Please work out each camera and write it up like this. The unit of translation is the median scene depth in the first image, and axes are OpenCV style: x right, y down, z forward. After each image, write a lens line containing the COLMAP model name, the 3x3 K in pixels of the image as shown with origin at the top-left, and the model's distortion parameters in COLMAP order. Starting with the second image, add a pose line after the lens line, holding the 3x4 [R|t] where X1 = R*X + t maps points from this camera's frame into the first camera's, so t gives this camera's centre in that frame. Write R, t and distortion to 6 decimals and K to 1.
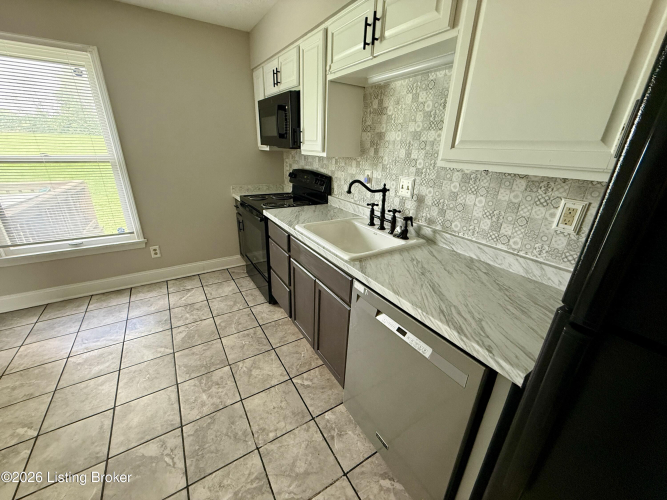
lens RADIAL K [[267.5, 0, 330.7], [0, 267.5, 249.6], [0, 0, 1]] dist [0.002921, 0.000286]
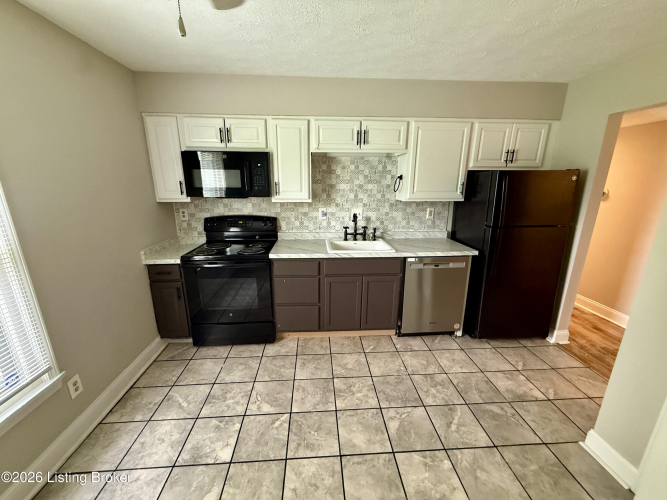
lens RADIAL K [[267.5, 0, 331.2], [0, 267.5, 250.6], [0, 0, 1]] dist [0.002921, 0.000286]
pose [[0.464995, -0.249878, 0.849317, -1.331362], [0.331735, 0.938625, 0.094531, -0.227396], [-0.820811, 0.237792, 0.519349, 0.277760]]
